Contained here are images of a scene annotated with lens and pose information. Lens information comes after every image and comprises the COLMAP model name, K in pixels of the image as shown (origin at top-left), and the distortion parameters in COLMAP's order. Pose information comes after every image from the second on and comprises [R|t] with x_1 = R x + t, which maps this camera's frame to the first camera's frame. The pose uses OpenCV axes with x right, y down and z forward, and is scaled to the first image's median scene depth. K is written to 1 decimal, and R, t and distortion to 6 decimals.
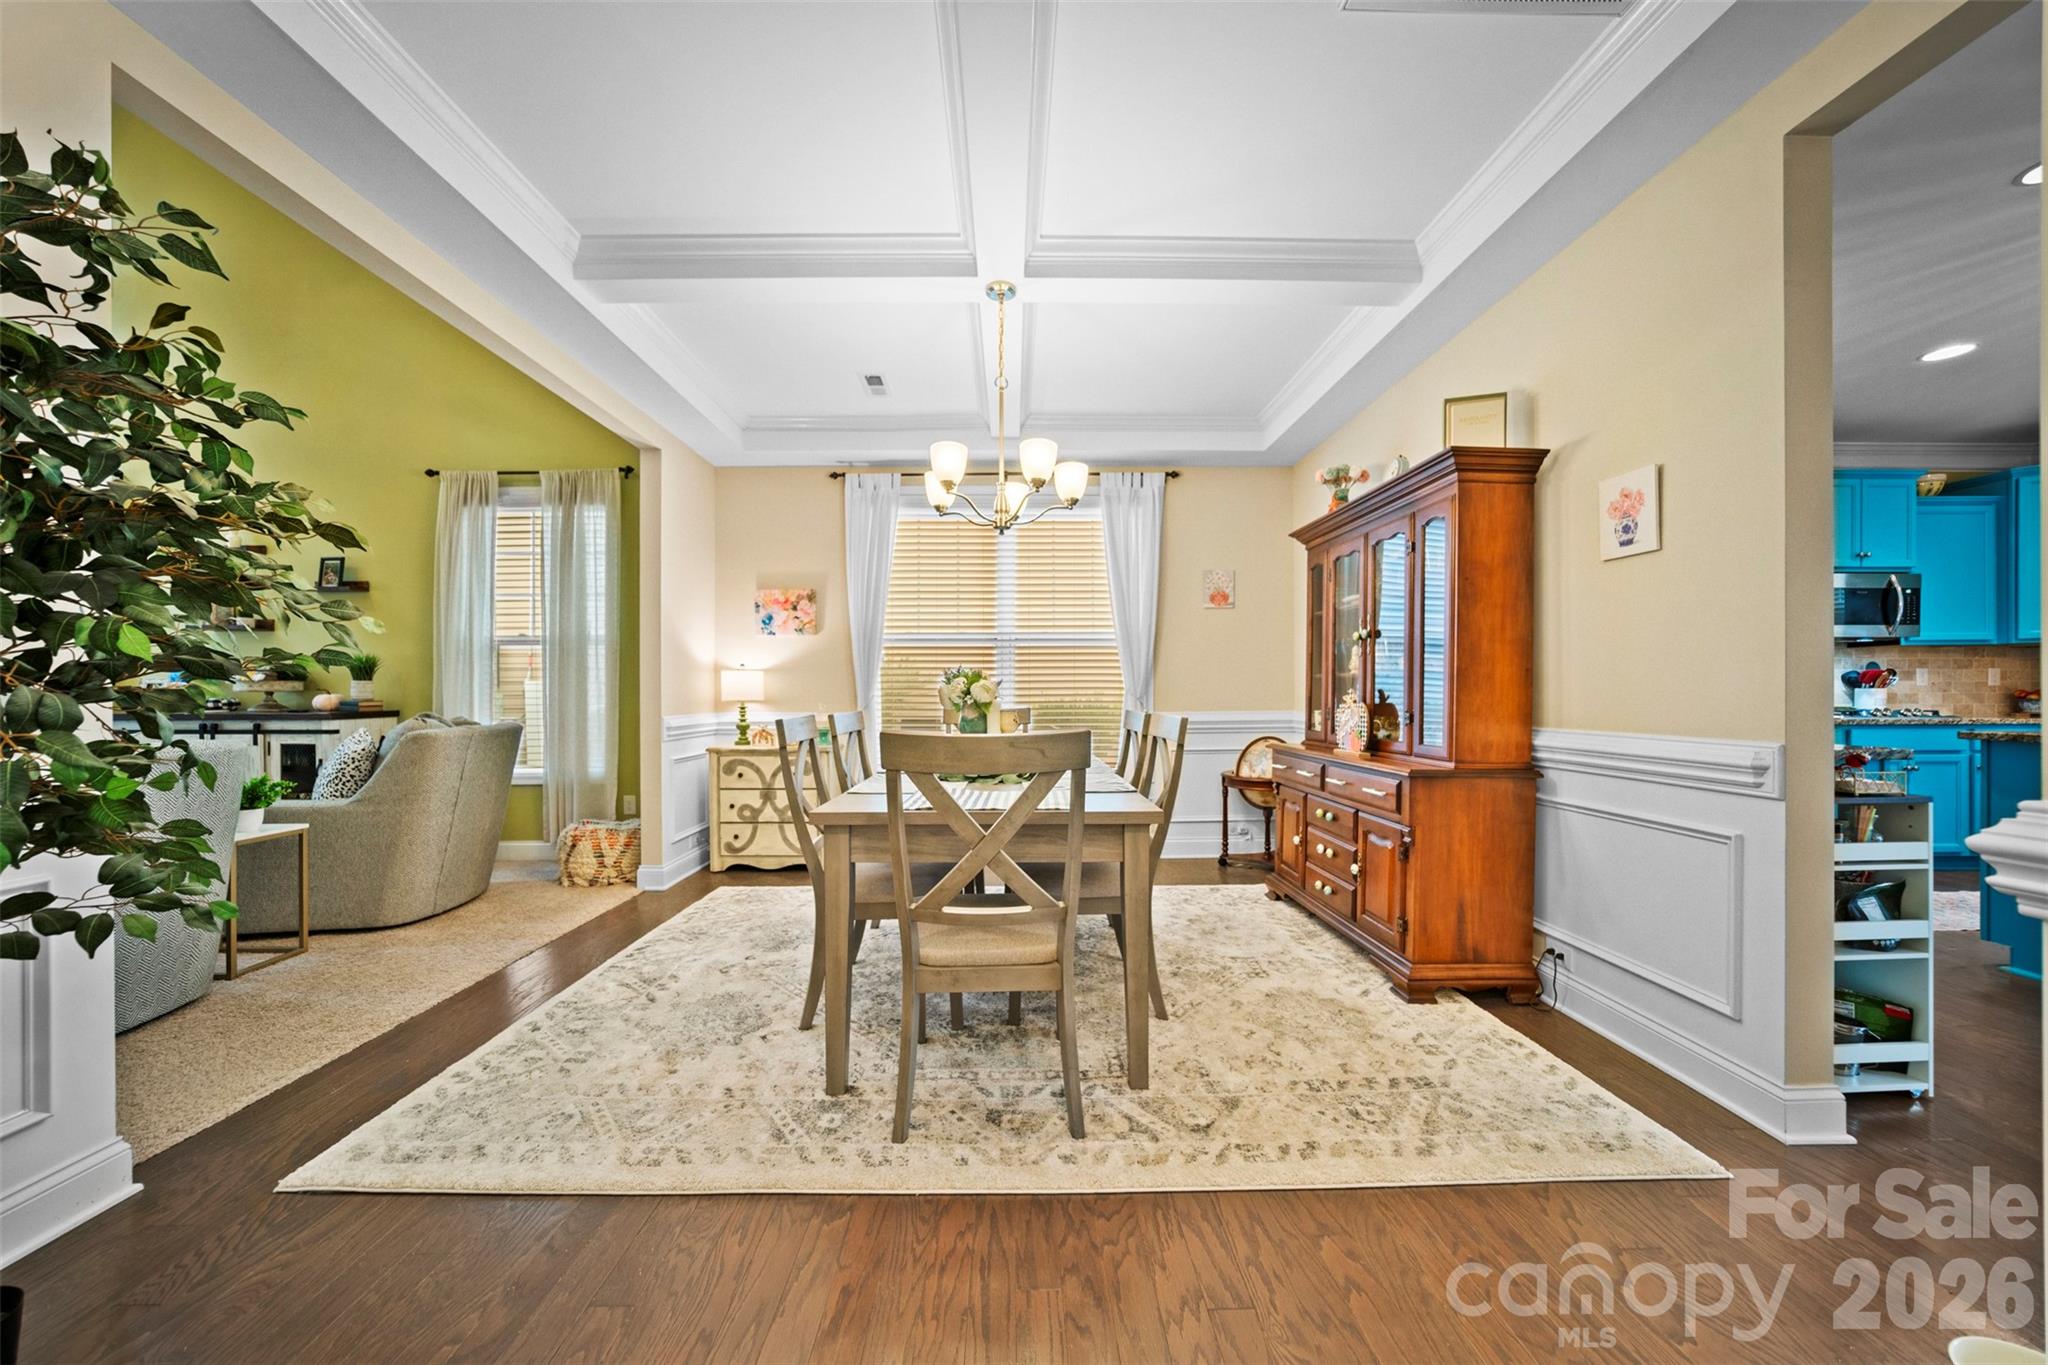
lens RADIAL K [[707.3, 0, 1050.4], [0, 707.3, 691.6], [0, 0, 1]] dist [-0.013967, 0.001921]
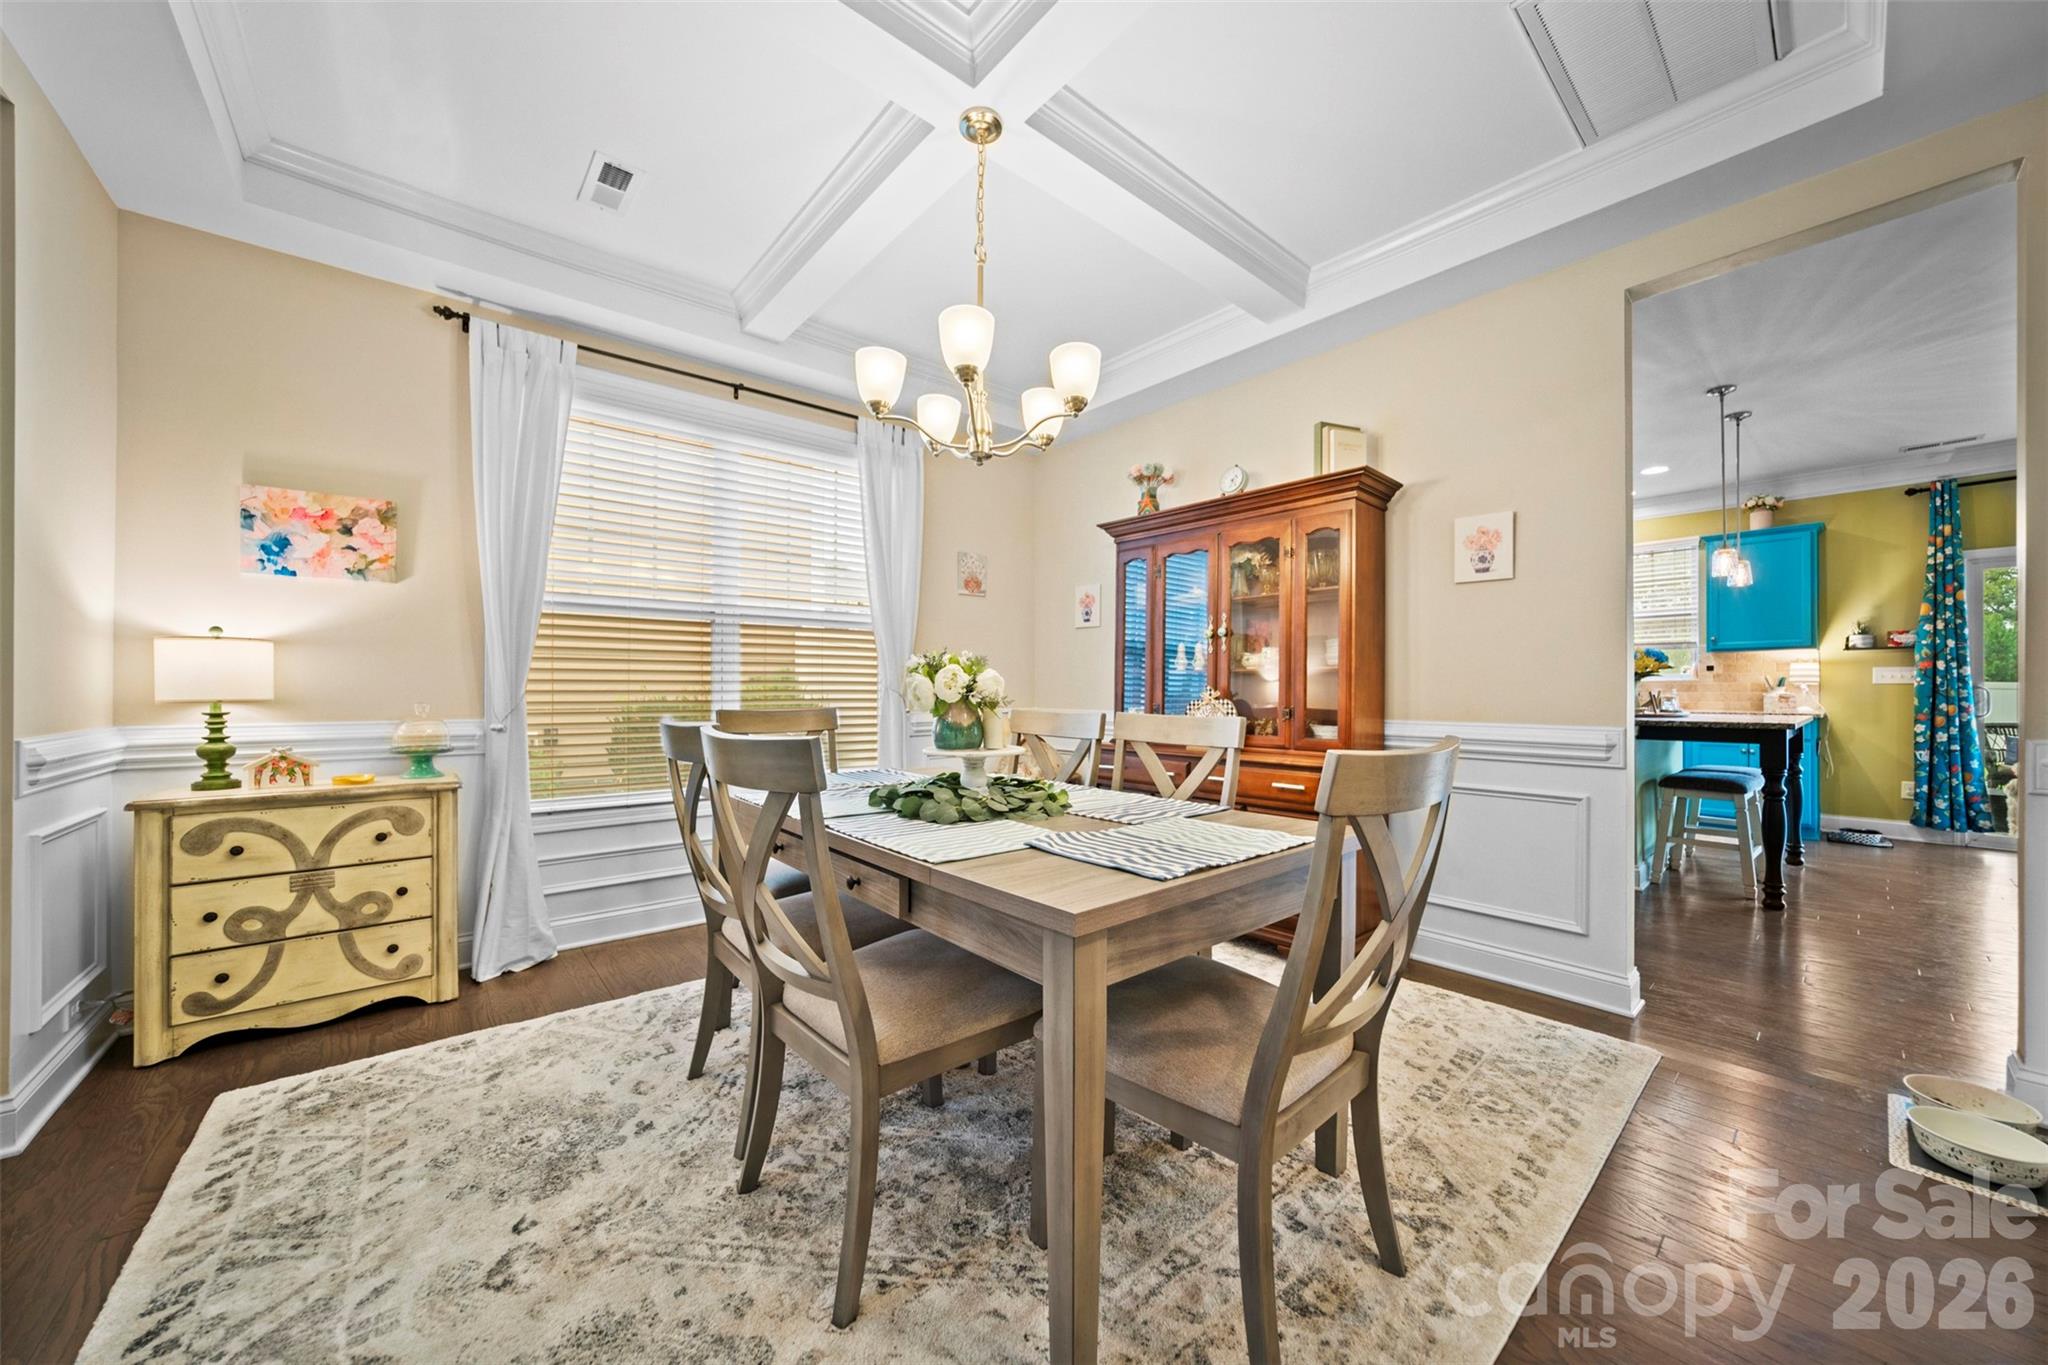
lens RADIAL K [[707.3, 0, 1008.7], [0, 707.3, 684.8], [0, 0, 1]] dist [-0.013967, 0.001921]
pose [[0.784217, 0.007885, 0.620437, -0.316853], [-0.004974, 0.999967, -0.006422, 0.002155], [-0.620467, 0.001950, 0.784230, 0.277645]]
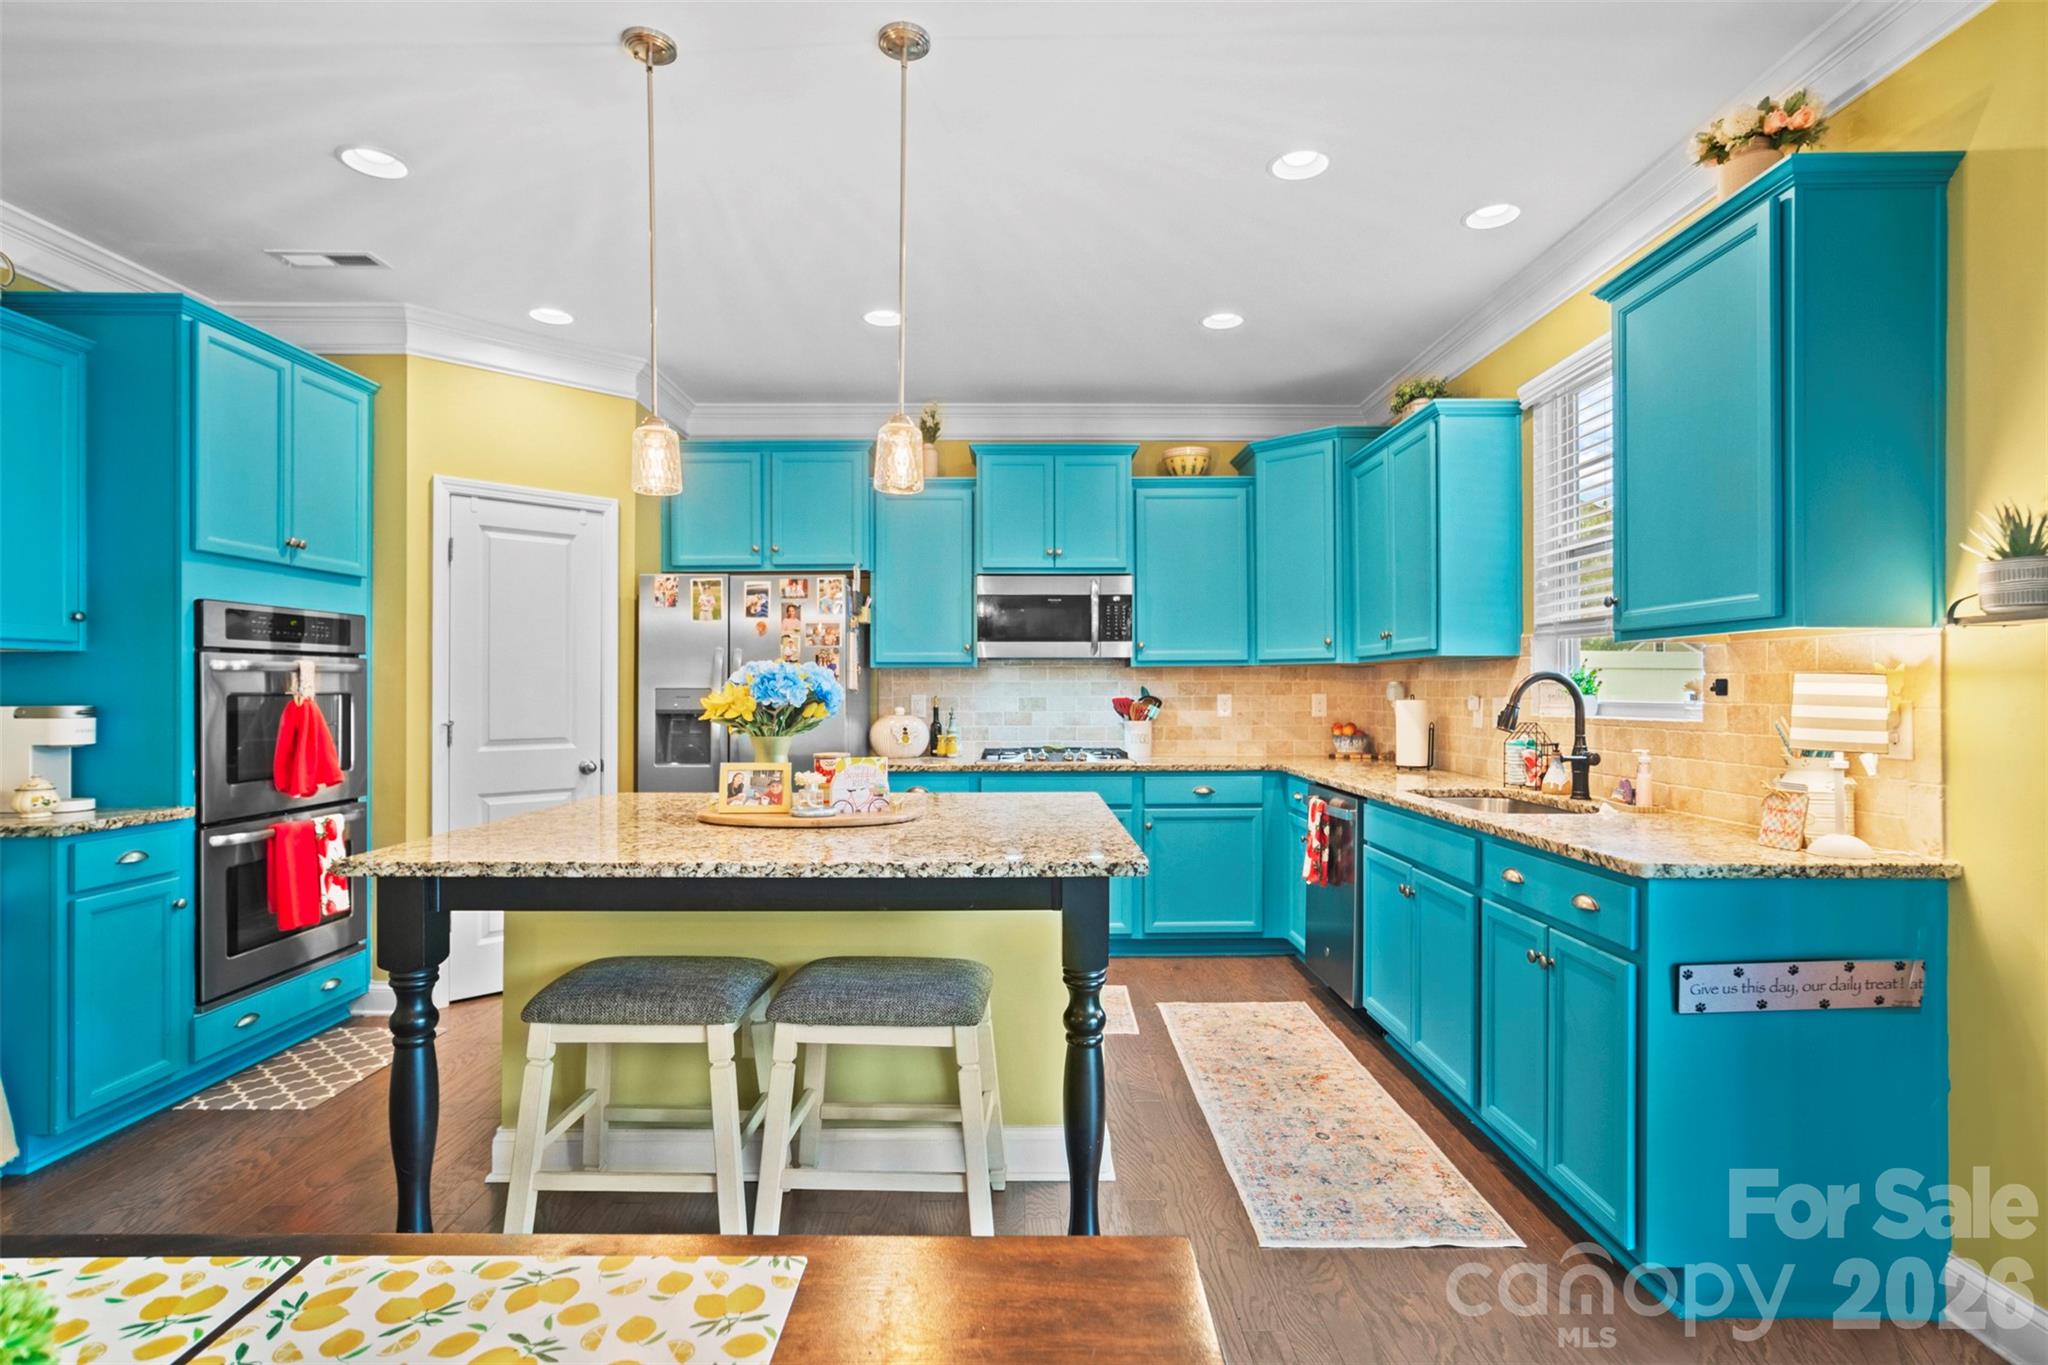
lens RADIAL K [[998.7, 0, 1042.2], [0, 998.7, 687.5], [0, 0, 1]] dist [-0.004200, 0.002141]
pose [[0.999786, 0.000875, -0.020687, 1.181539], [-0.000846, 0.999999, 0.001384, -0.046451], [0.020688, -0.001366, 0.999785, -0.120956]]
